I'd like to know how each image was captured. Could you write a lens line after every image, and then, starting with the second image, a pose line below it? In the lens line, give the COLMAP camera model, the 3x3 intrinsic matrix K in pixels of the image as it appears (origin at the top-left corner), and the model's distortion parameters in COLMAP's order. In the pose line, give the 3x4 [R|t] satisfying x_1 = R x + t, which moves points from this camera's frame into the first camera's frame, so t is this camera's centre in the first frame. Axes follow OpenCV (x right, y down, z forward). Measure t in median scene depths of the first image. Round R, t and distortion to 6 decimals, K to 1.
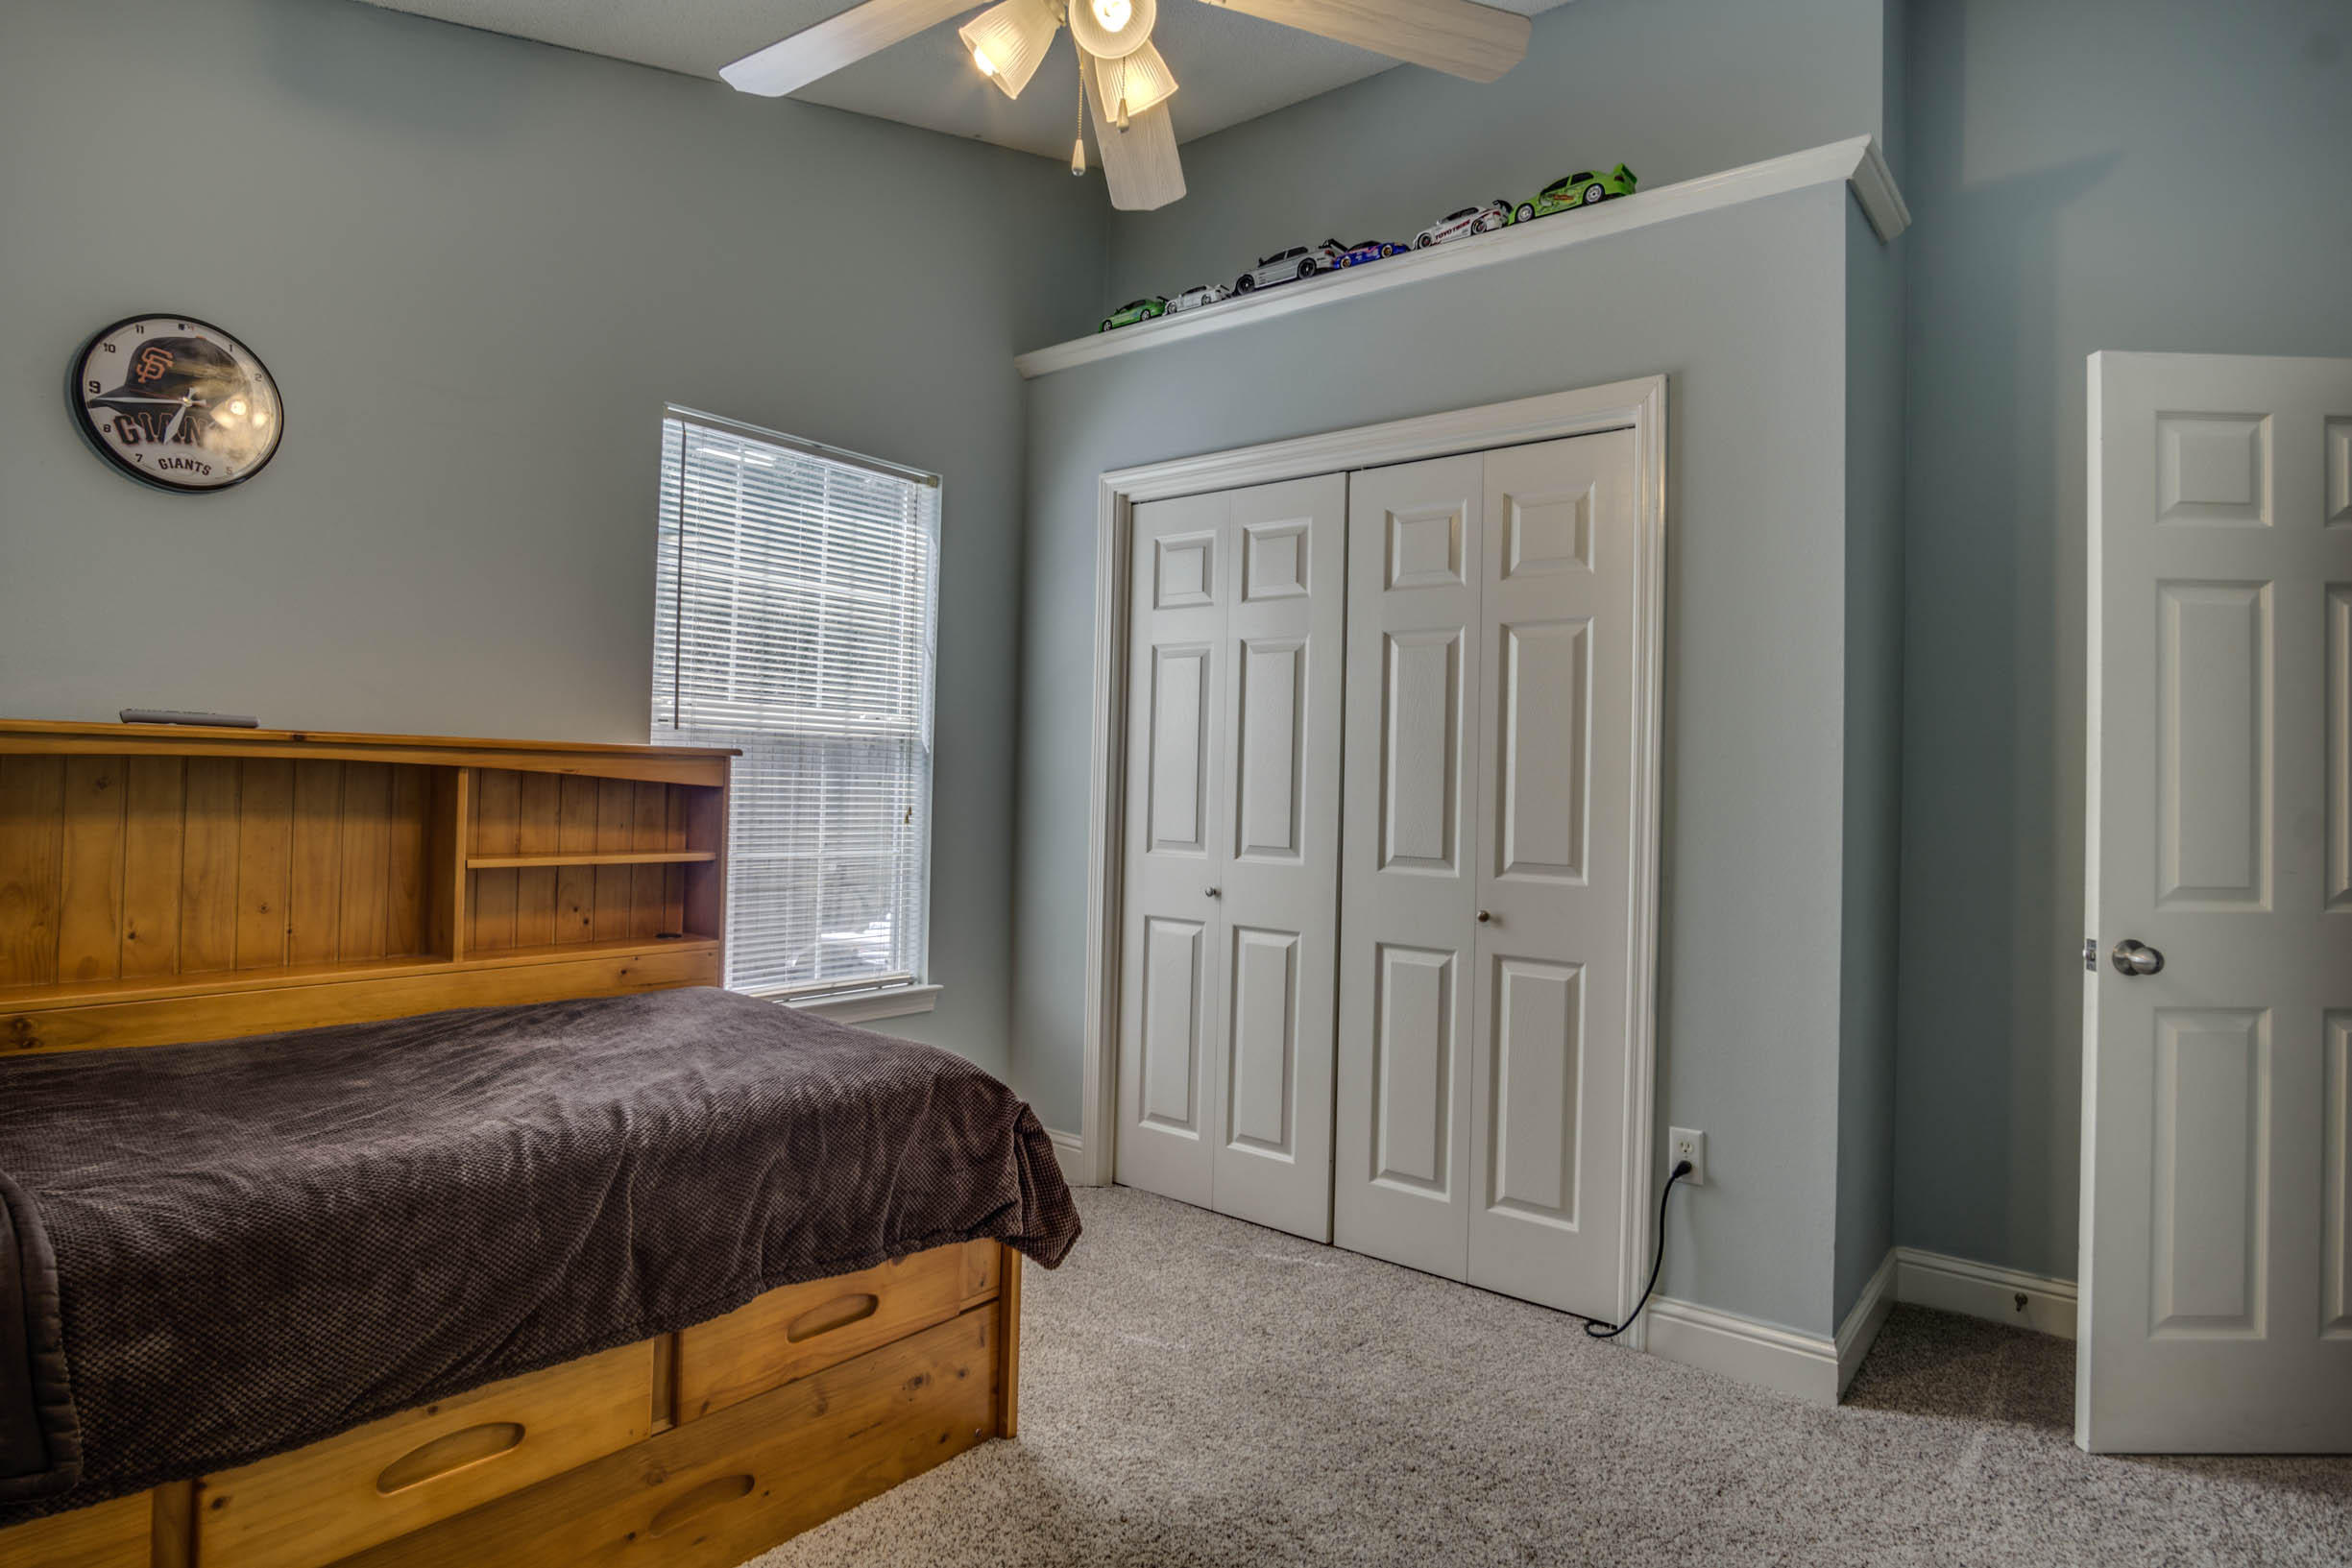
lens RADIAL K [[1283.6, 0, 1163.9], [0, 1283.6, 768.3], [0, 0, 1]] dist [-0.032721, 0.008626]
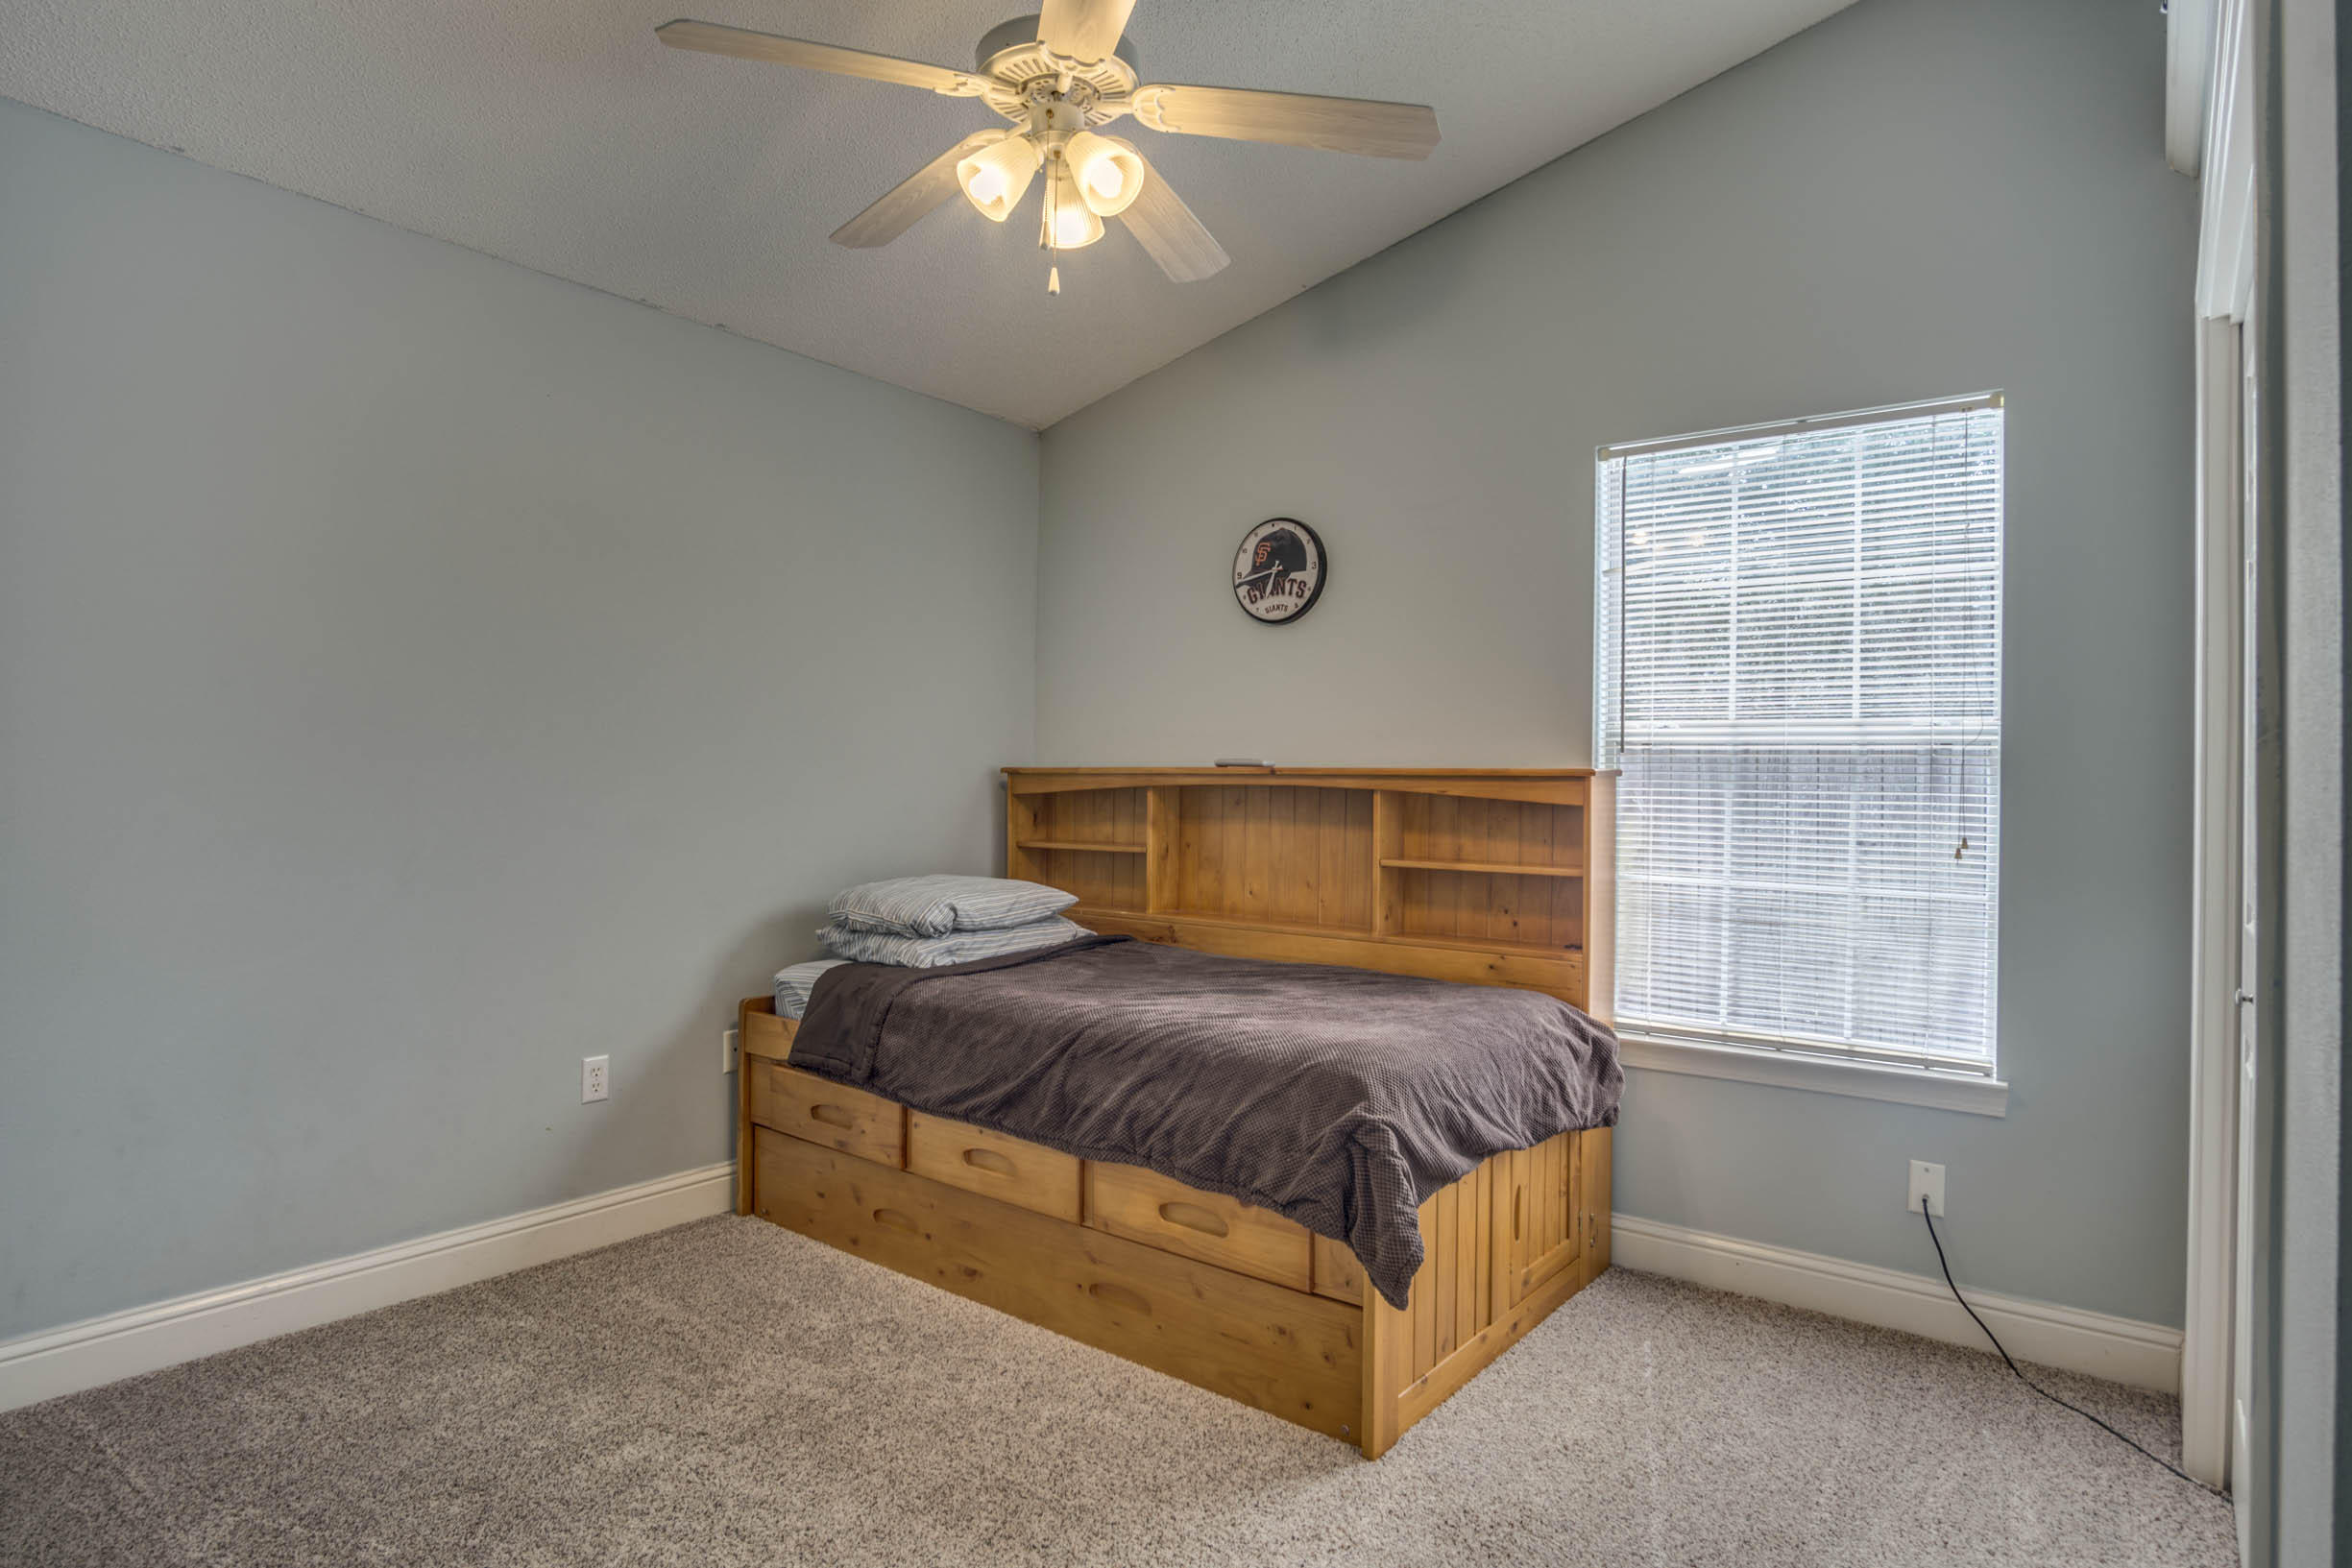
lens RADIAL K [[1283.6, 0, 1163.9], [0, 1283.6, 768.3], [0, 0, 1]] dist [-0.032721, 0.008626]
pose [[0.019360, -0.041277, -0.998960, 0.736131], [-0.006010, 0.999125, -0.041400, 0.031499], [0.999795, 0.006805, 0.019095, 0.690708]]
